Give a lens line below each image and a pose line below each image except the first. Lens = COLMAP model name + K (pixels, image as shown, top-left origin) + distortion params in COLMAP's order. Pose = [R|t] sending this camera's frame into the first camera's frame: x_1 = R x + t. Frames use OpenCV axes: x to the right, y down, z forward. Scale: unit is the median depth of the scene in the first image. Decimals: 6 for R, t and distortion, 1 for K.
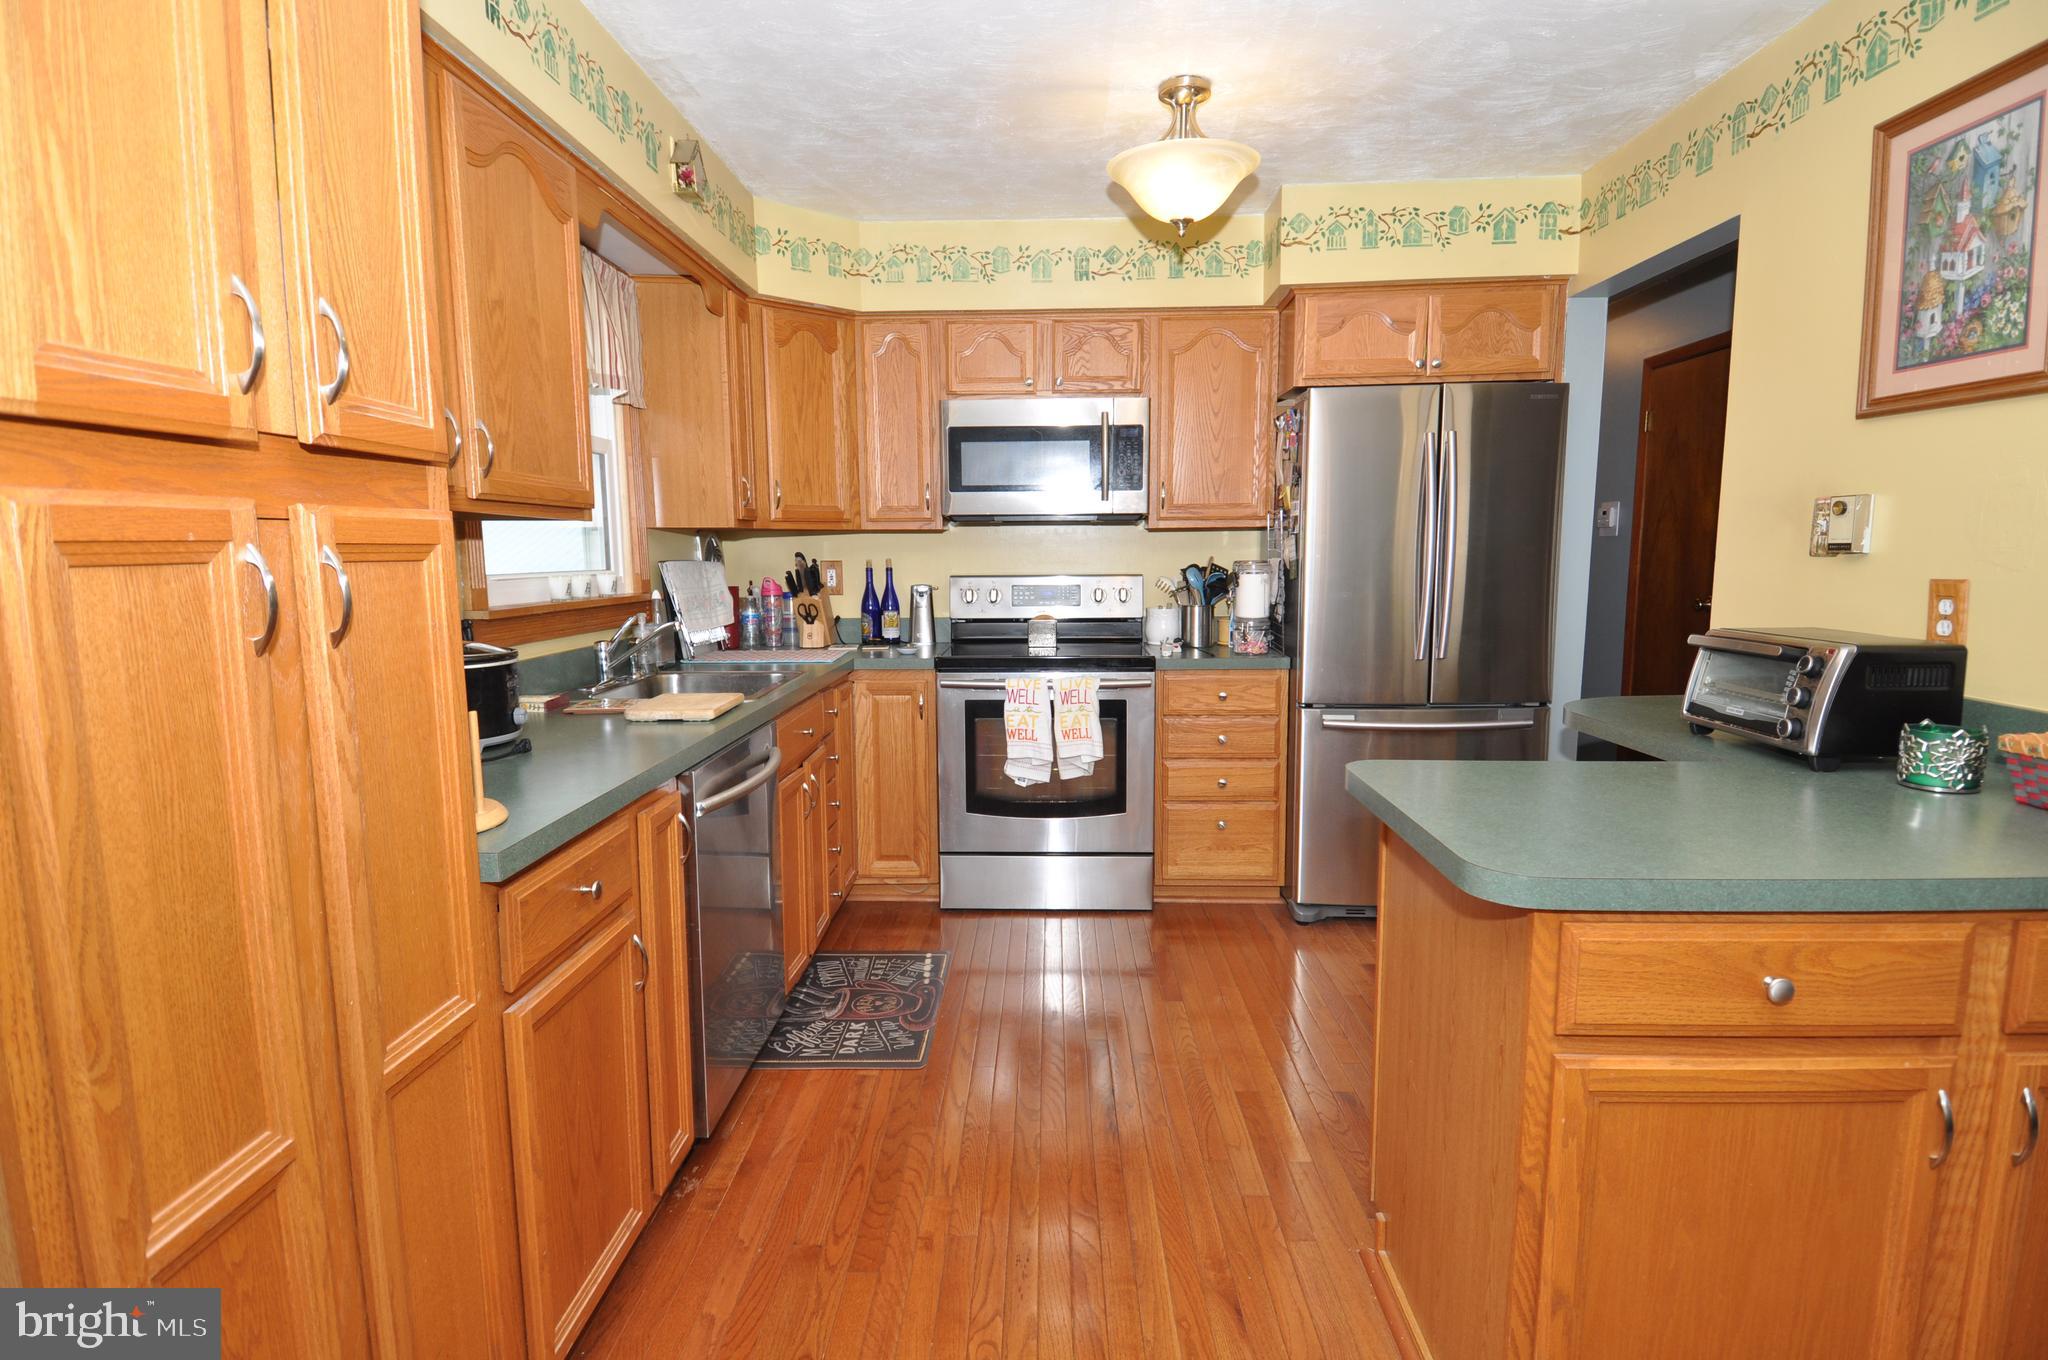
lens RADIAL K [[1054.3, 0, 1024.6], [0, 1054.3, 684.4], [0, 0, 1]] dist [0.044593, -0.047928]
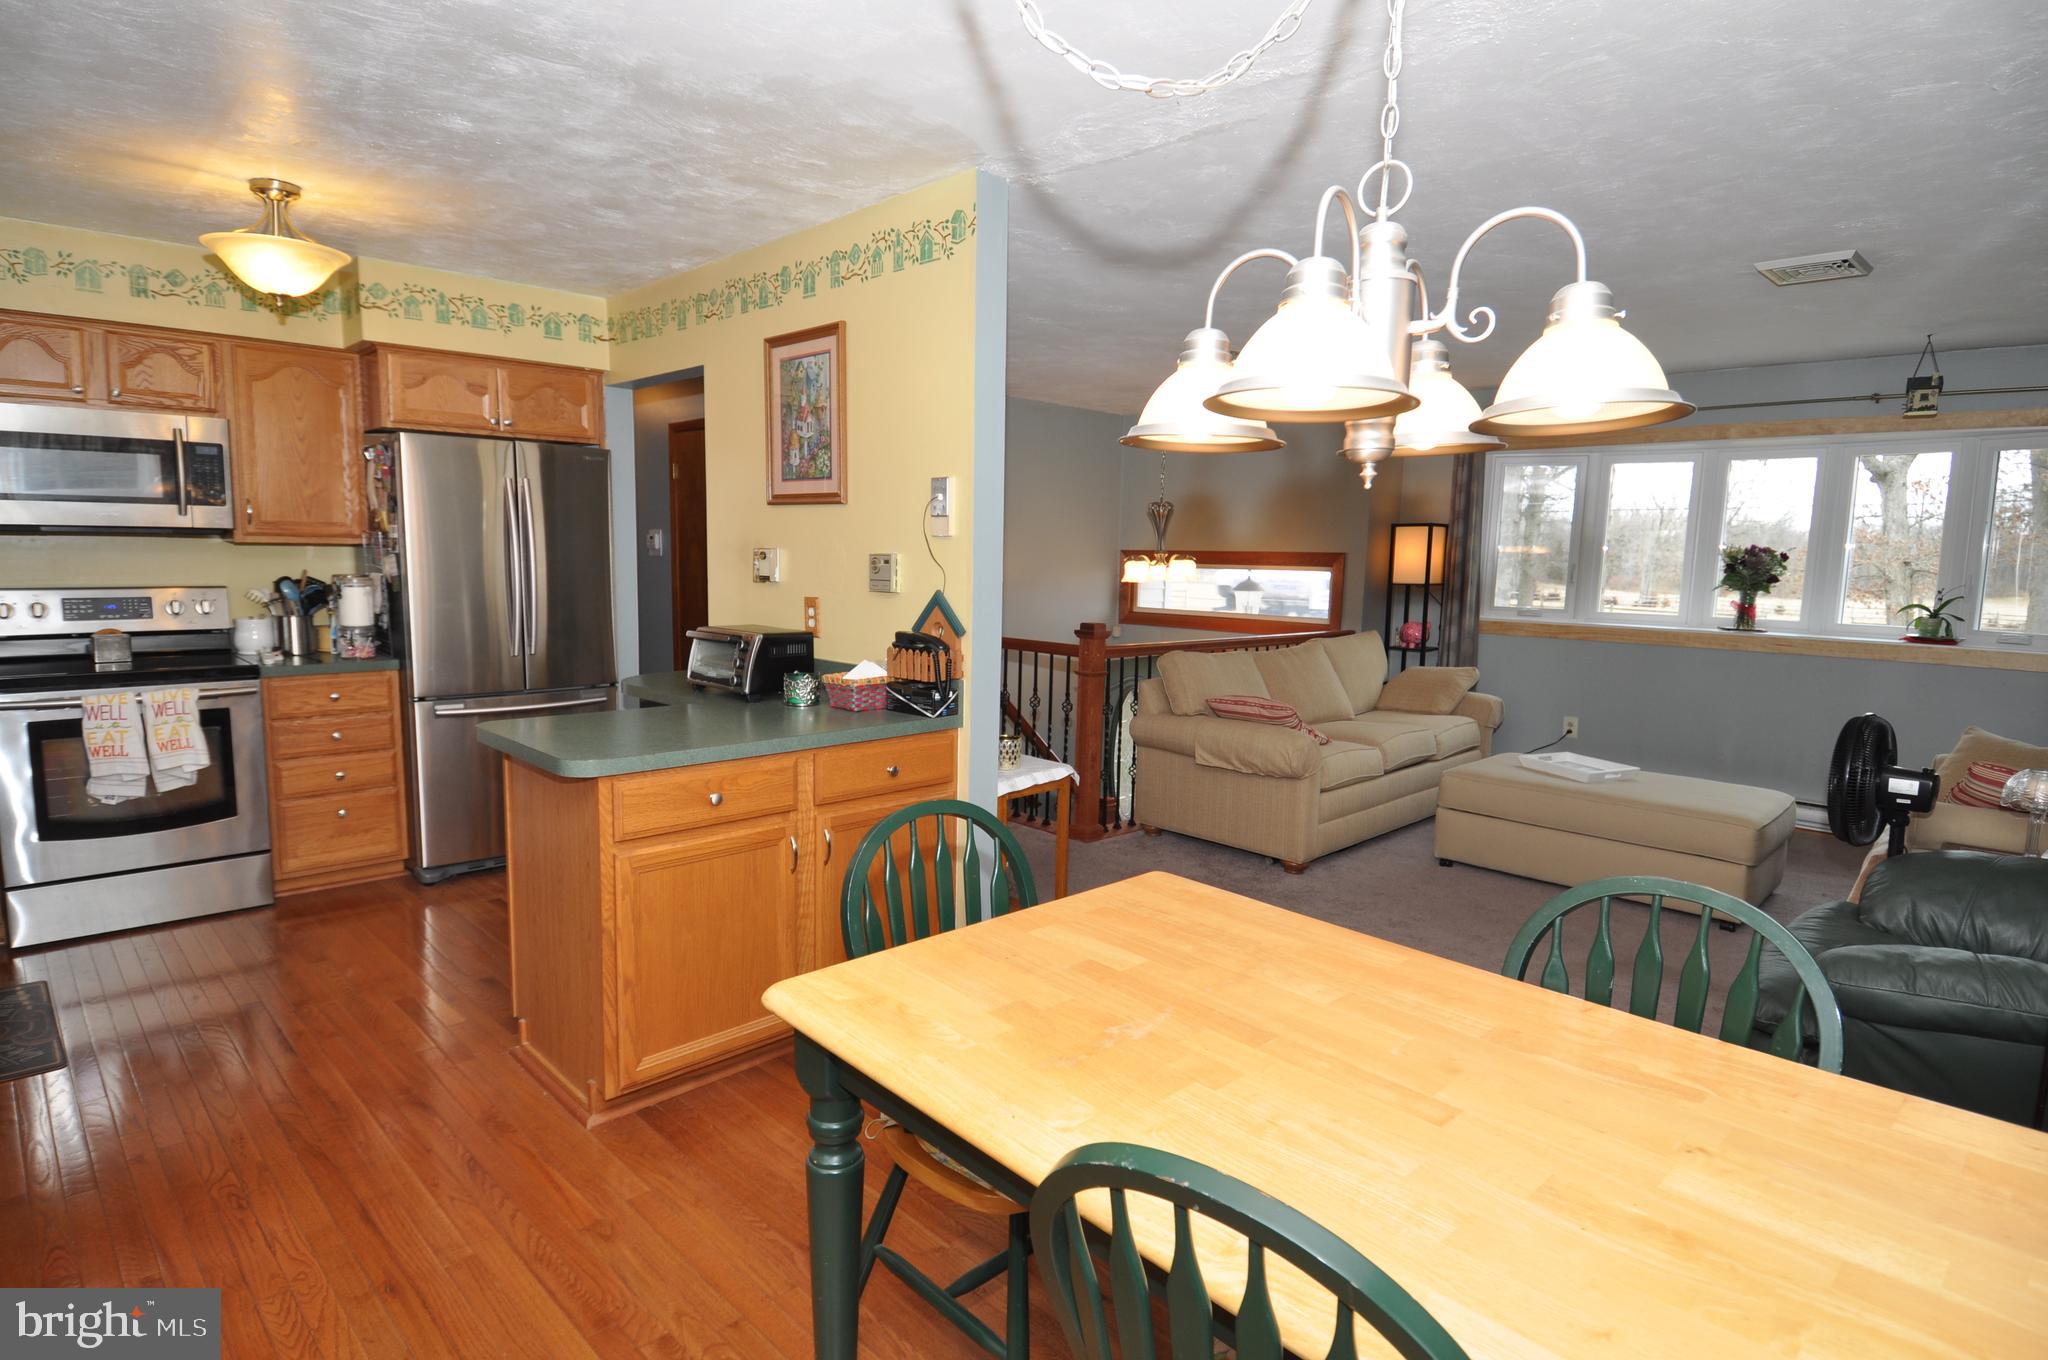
lens RADIAL K [[1054.3, 0, 1025.2], [0, 1054.3, 682.8], [0, 0, 1]] dist [0.044593, -0.047928]
pose [[0.685898, -0.066959, 0.724611, -0.134949], [0.067856, 0.997304, 0.027927, 0.014913], [-0.724527, 0.030014, 0.688592, -0.322919]]
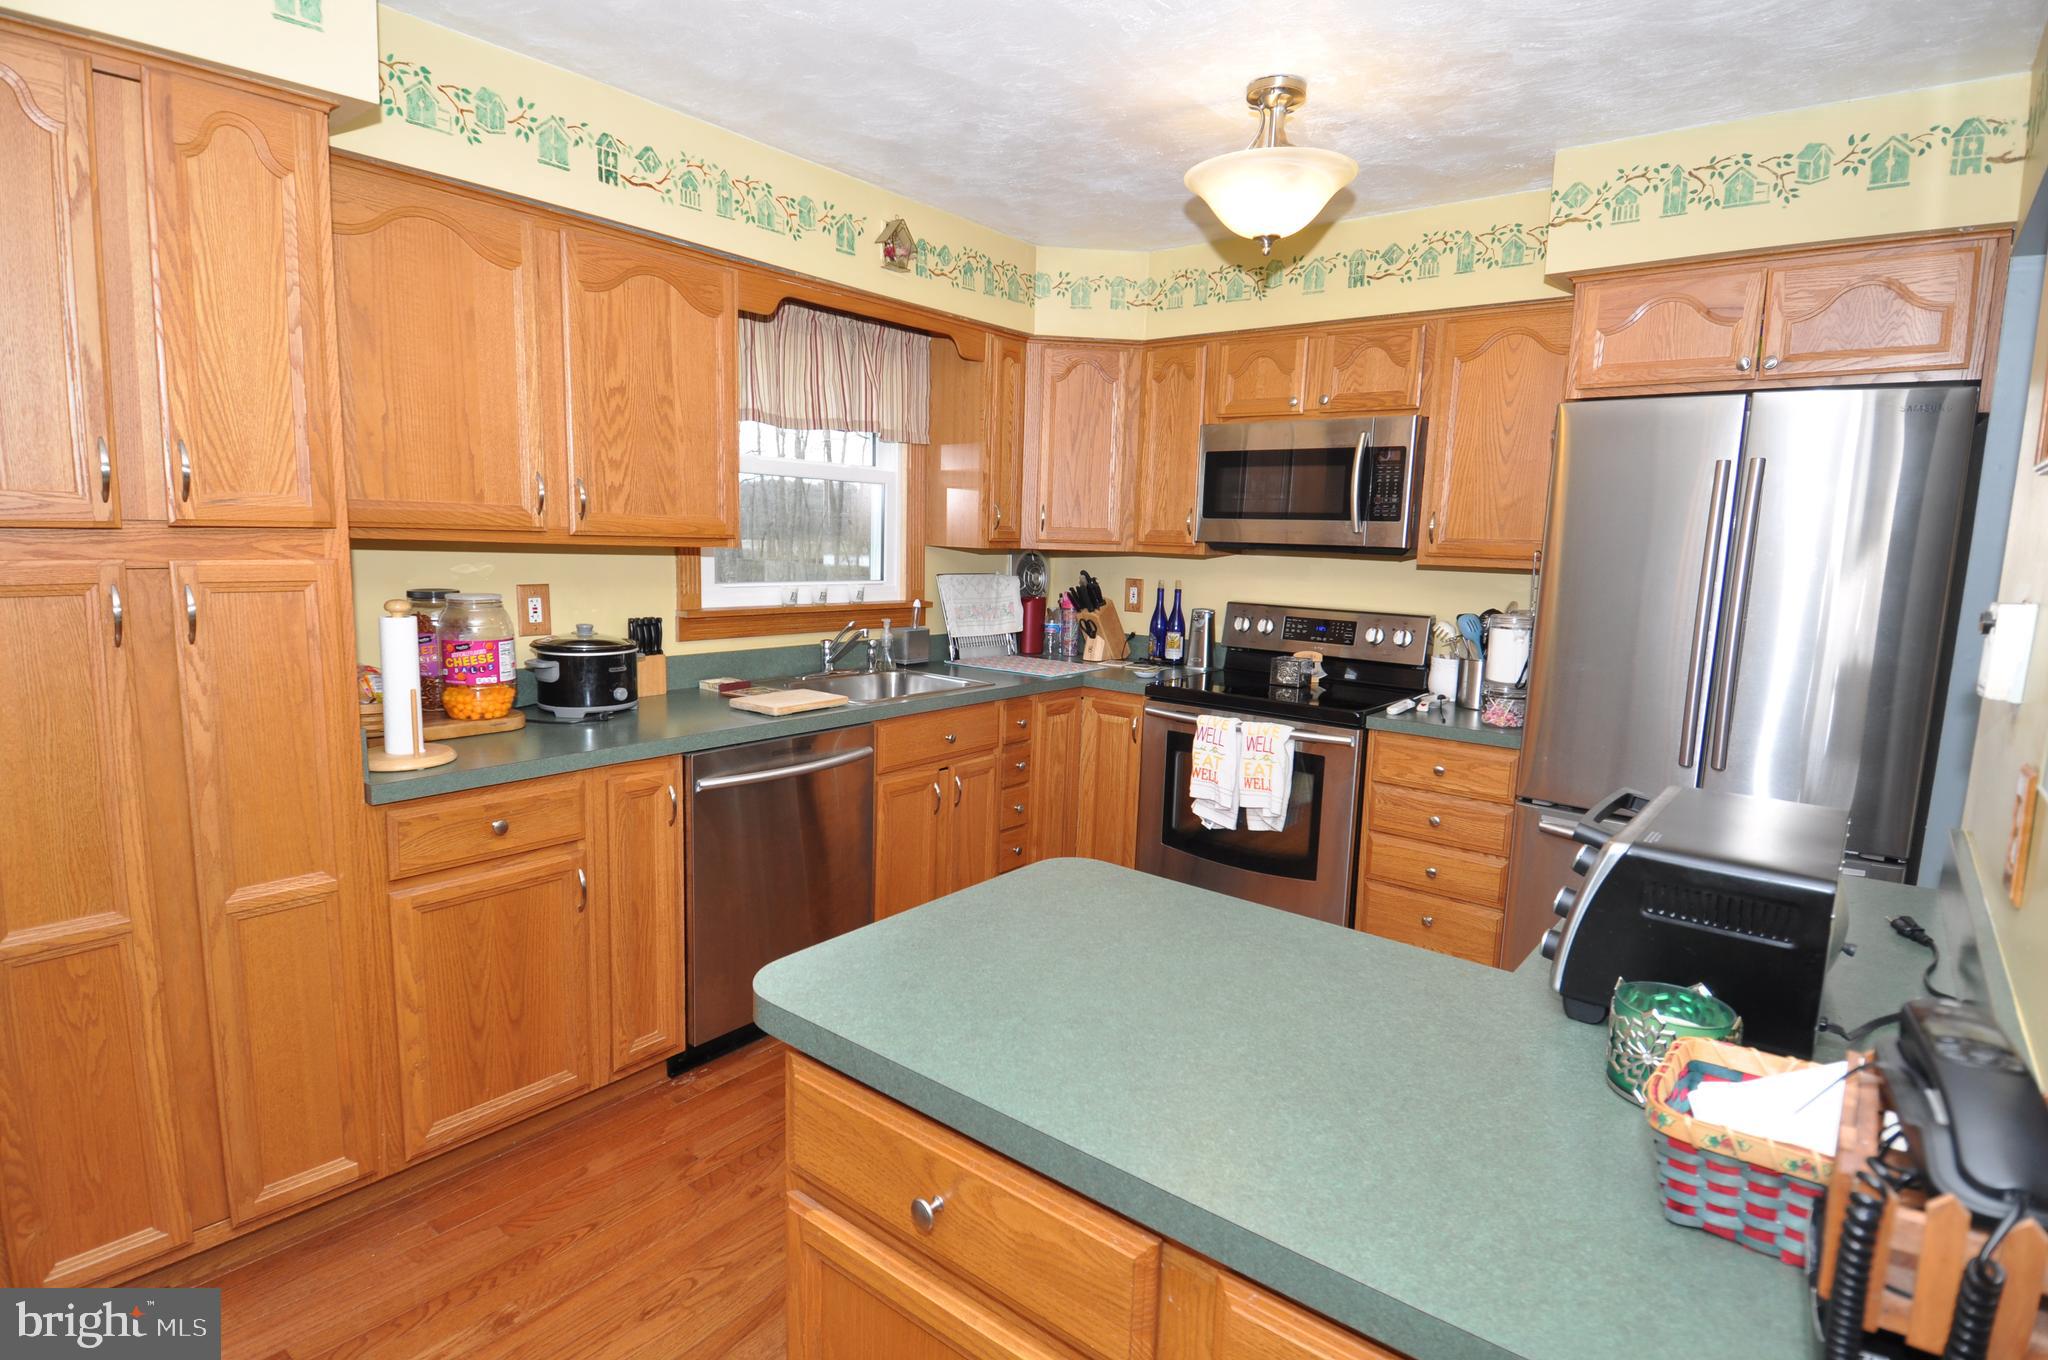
lens RADIAL K [[1054.3, 0, 1025.8], [0, 1054.3, 683.9], [0, 0, 1]] dist [0.044593, -0.047928]
pose [[0.802408, 0.118920, -0.584807, 0.439456], [-0.114008, 0.992443, 0.045383, -0.062422], [0.585785, 0.030257, 0.809902, 0.129027]]
